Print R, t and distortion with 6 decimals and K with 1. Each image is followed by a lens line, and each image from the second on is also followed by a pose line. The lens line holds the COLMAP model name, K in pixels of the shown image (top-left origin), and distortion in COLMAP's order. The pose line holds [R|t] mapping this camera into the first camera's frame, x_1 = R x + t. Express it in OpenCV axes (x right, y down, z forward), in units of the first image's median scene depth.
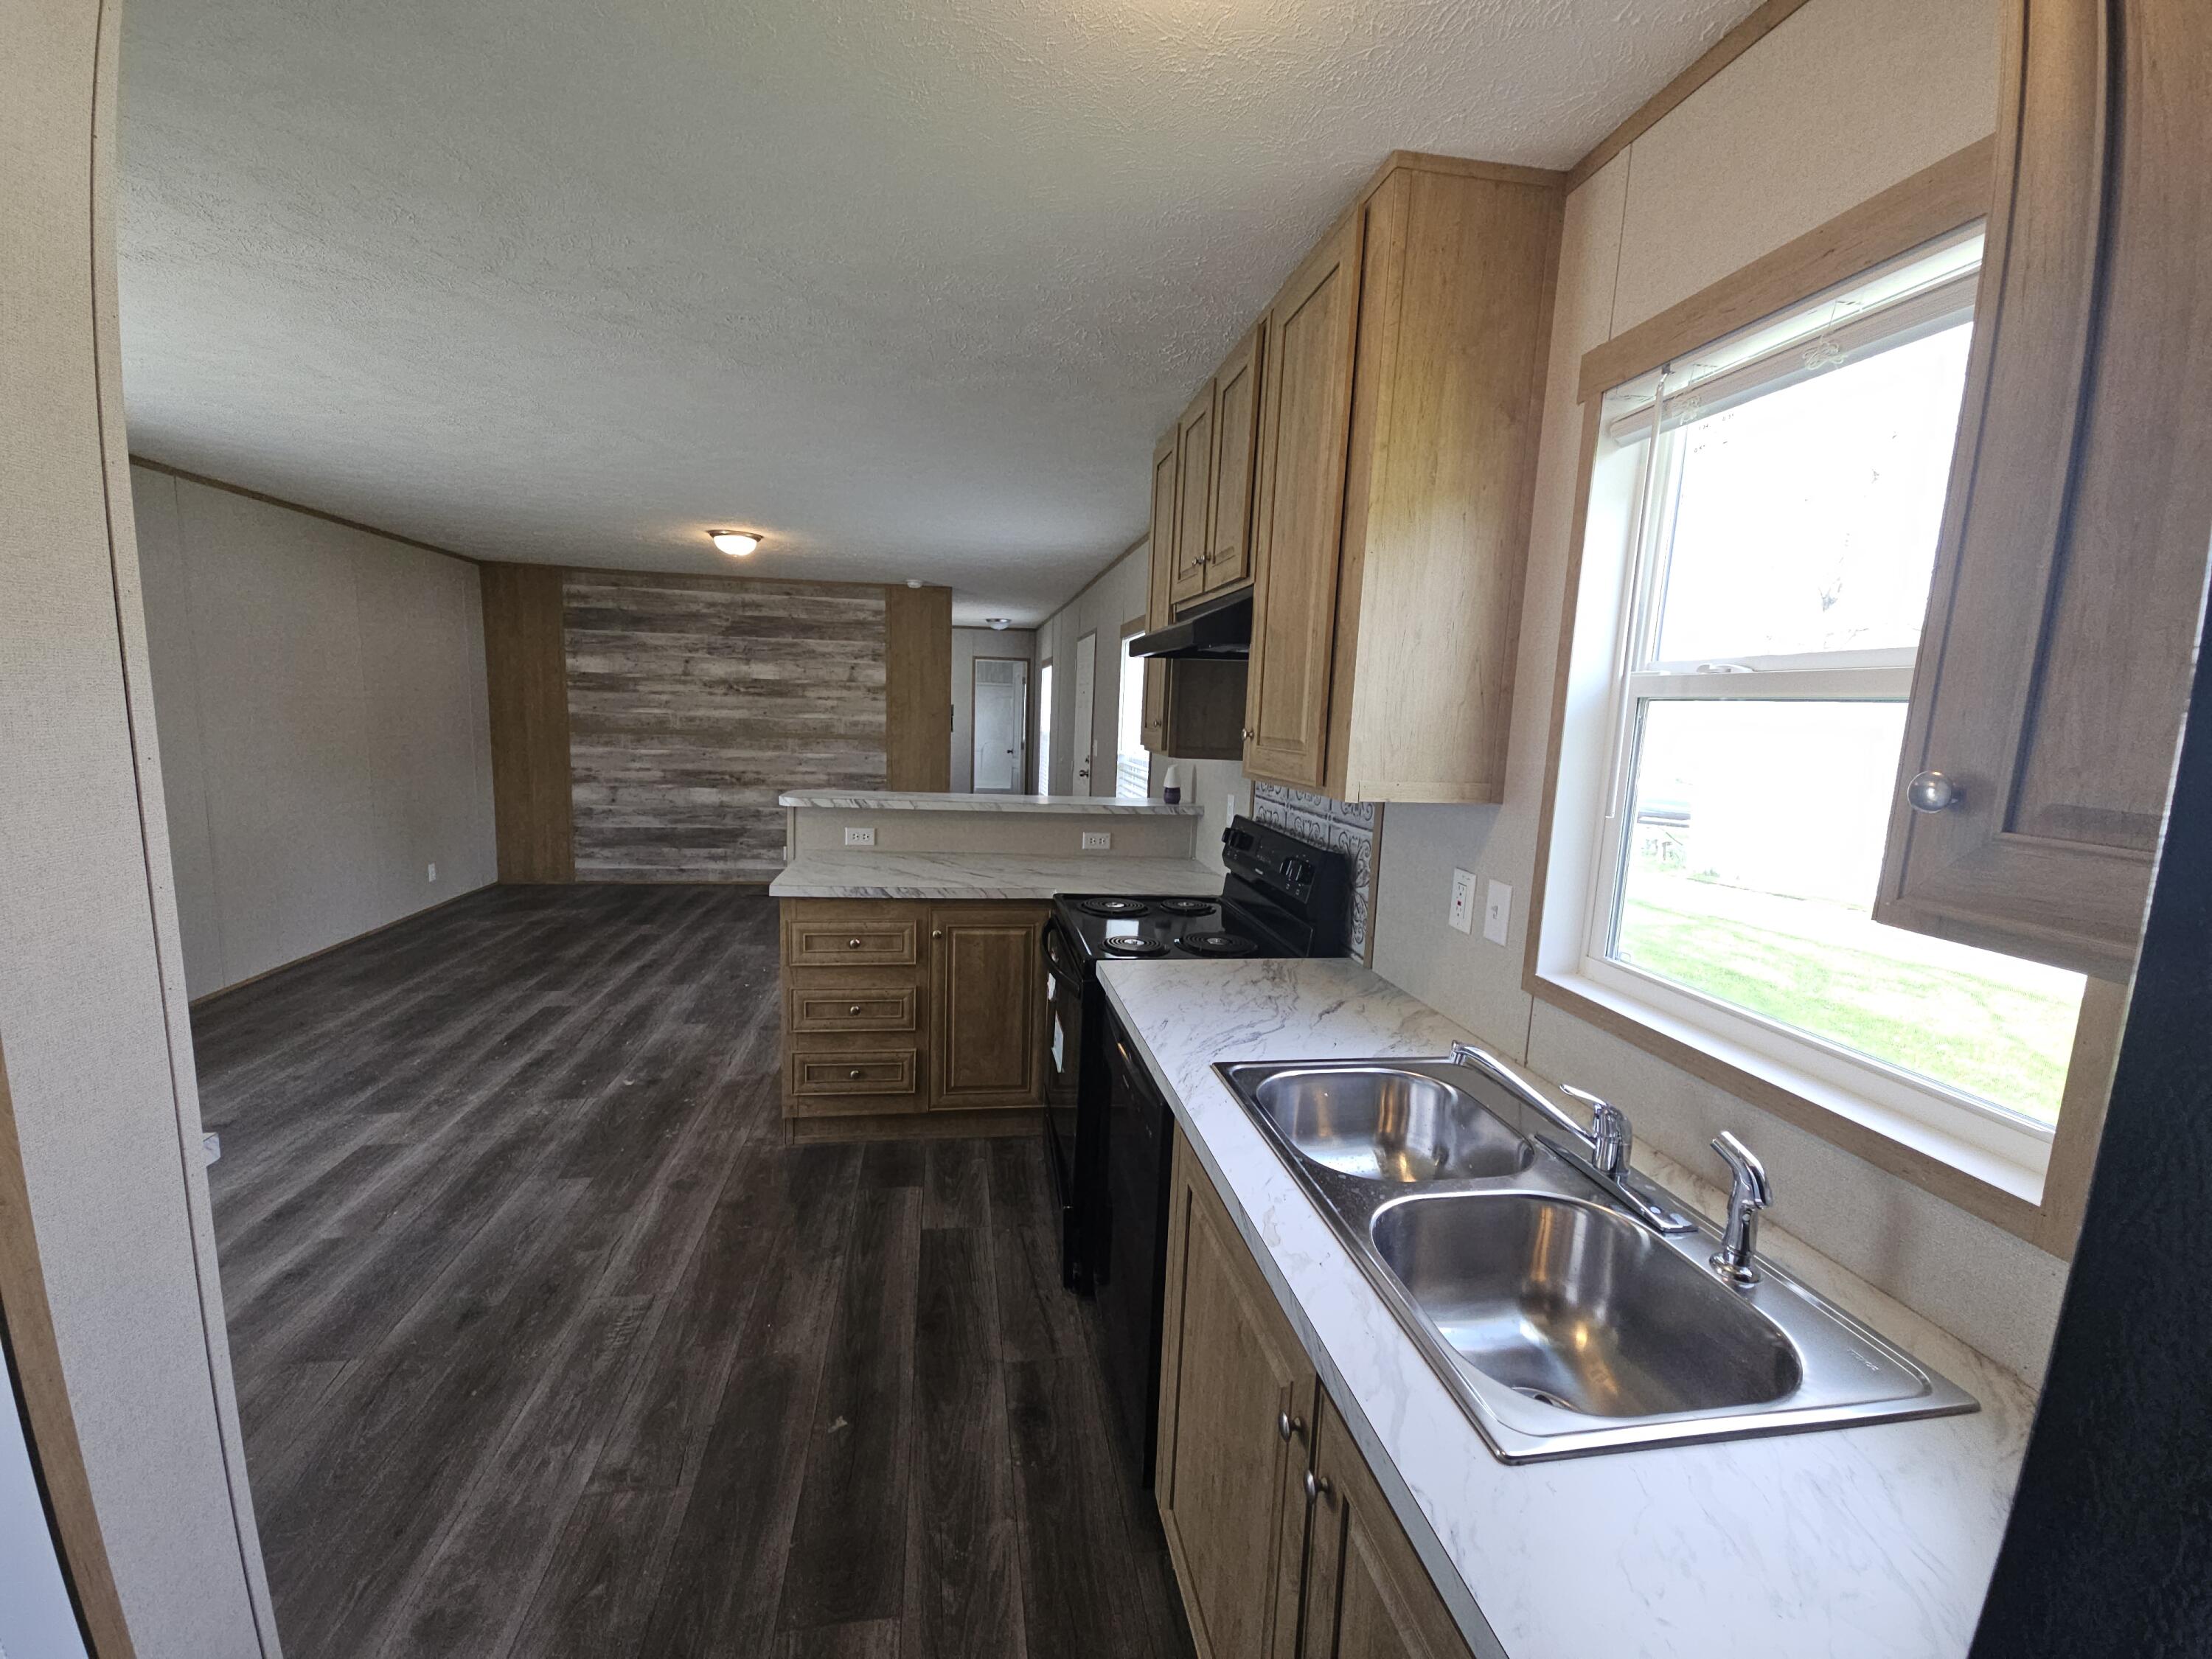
lens RADIAL K [[904.2, 0, 1097.4], [0, 904.2, 840.8], [0, 0, 1]] dist [0.002103, 0.000071]
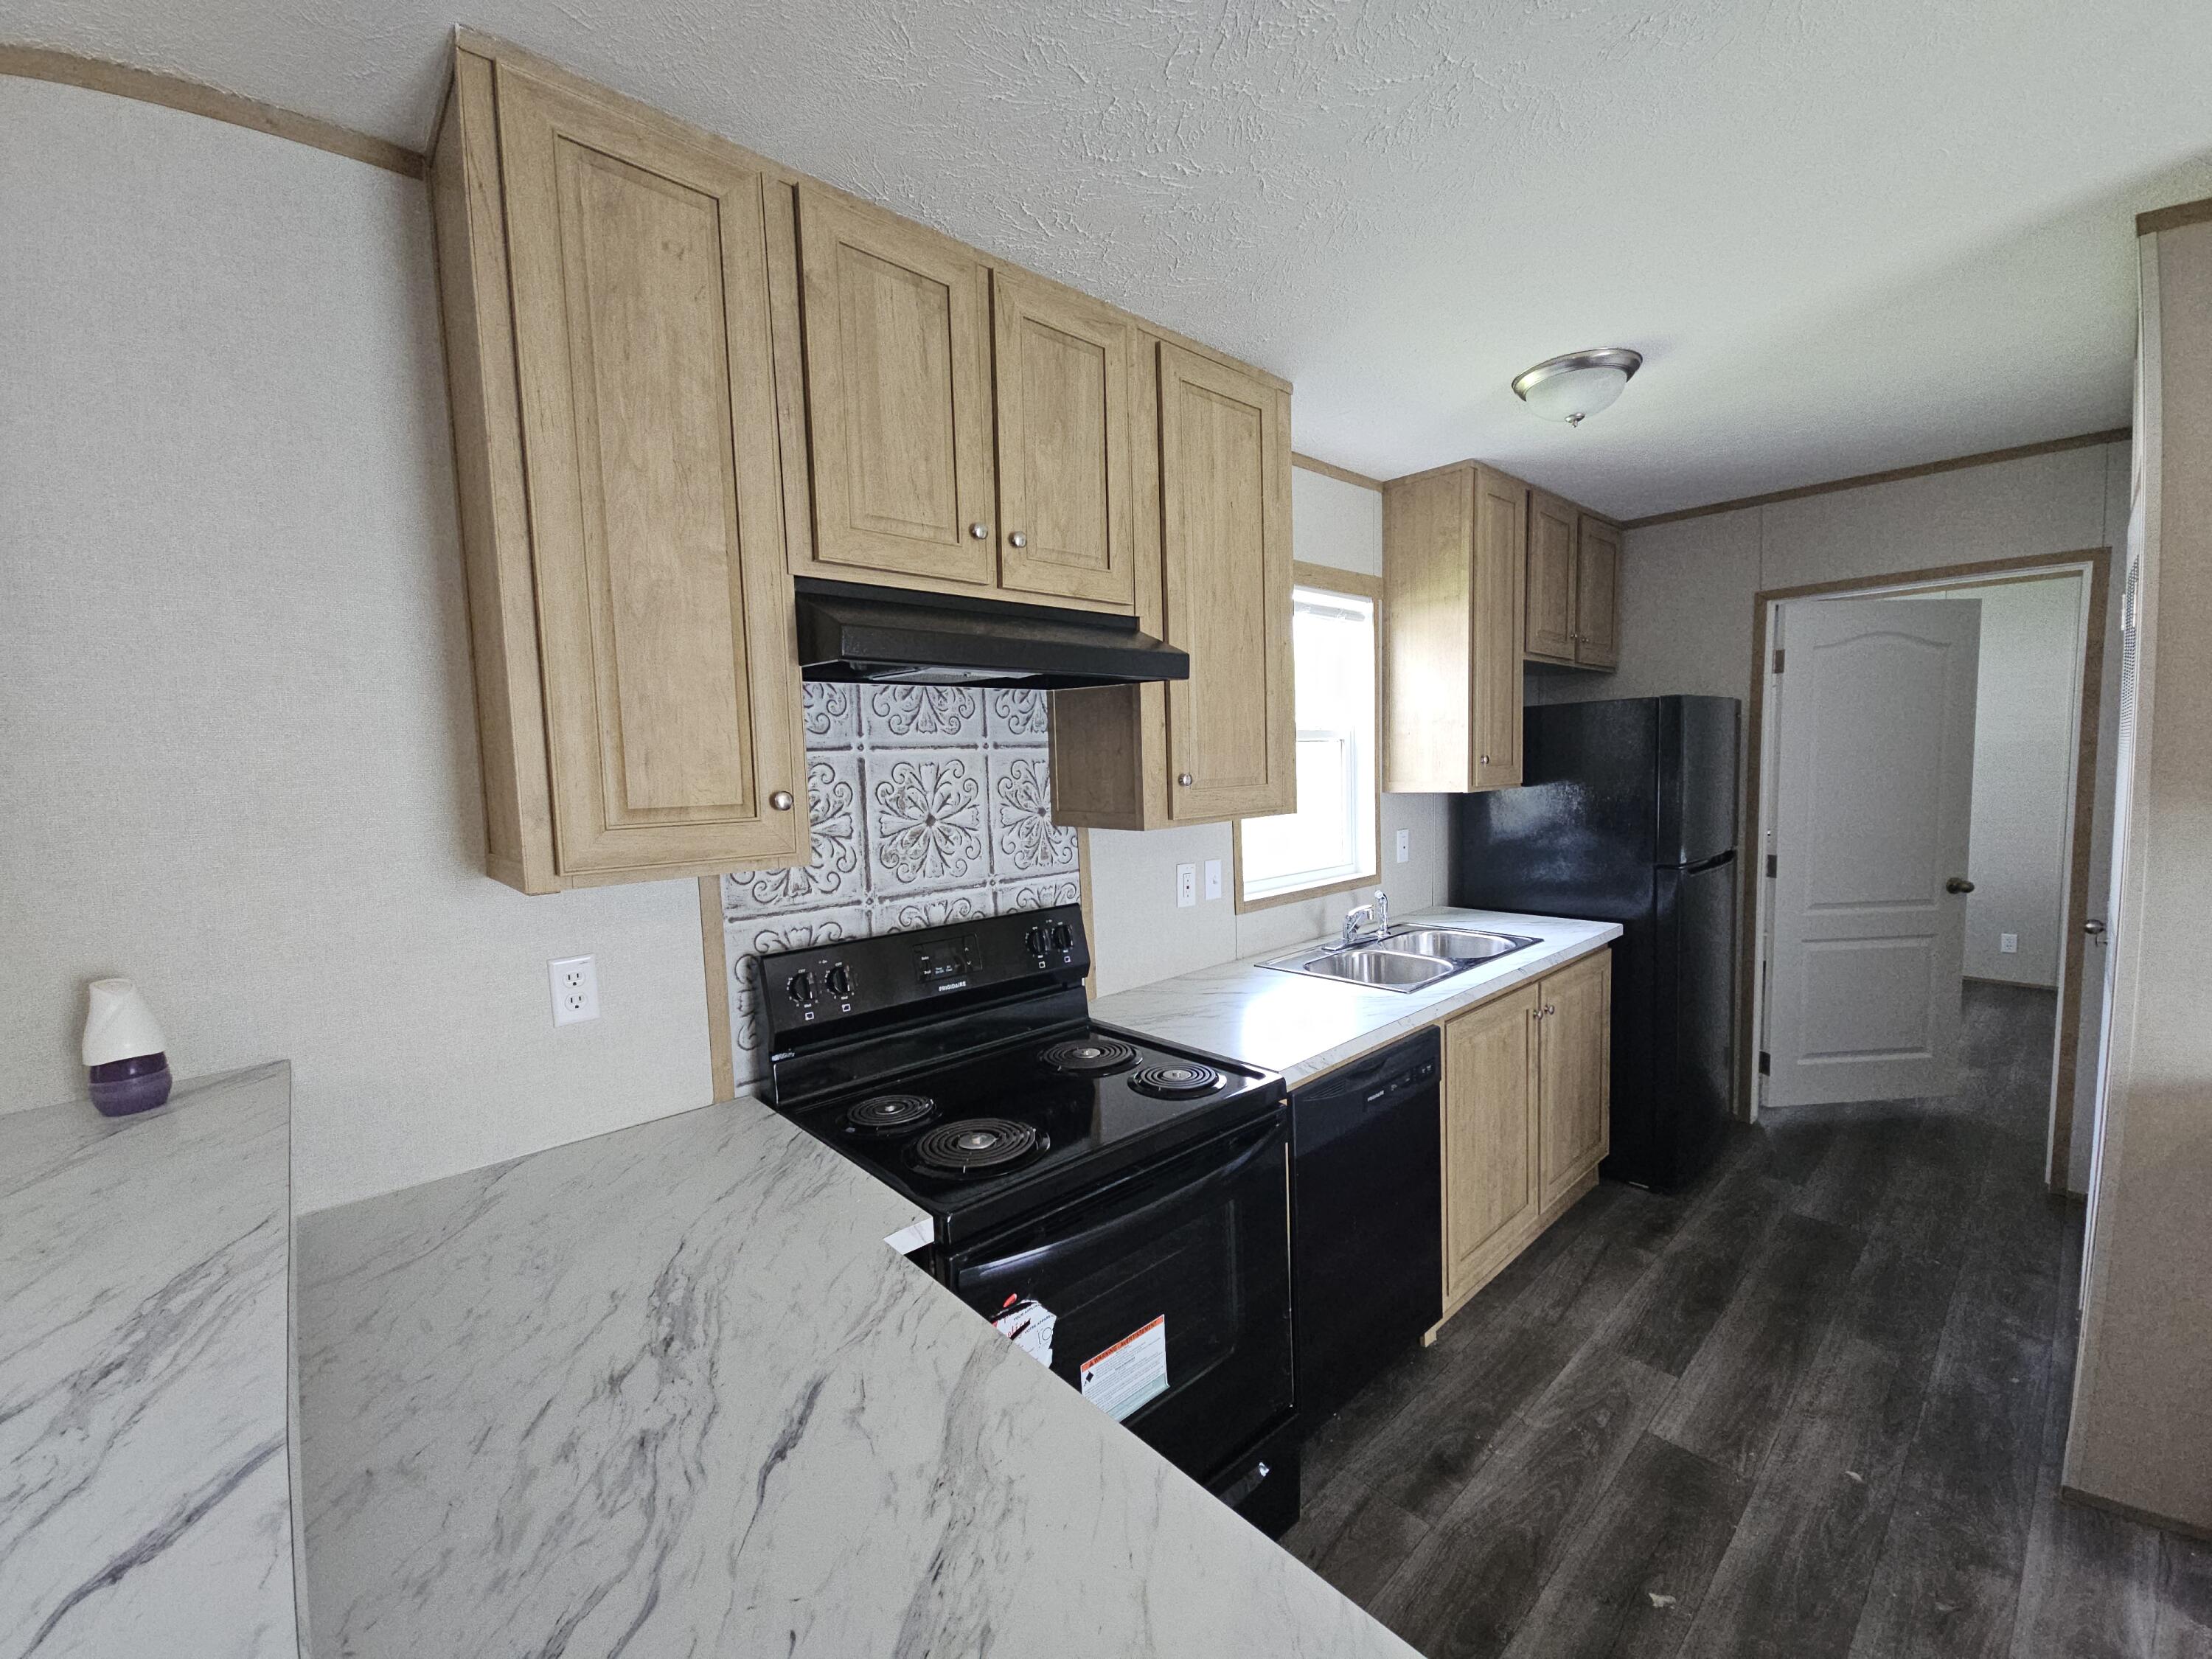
lens RADIAL K [[904.2, 0, 1097.4], [0, 904.2, 840.8], [0, 0, 1]] dist [0.002103, 0.000071]
pose [[-0.547814, -0.092843, 0.831432, -0.364996], [0.134666, 0.971077, 0.197165, -0.159258], [-0.825691, 0.219975, -0.519467, 0.987813]]
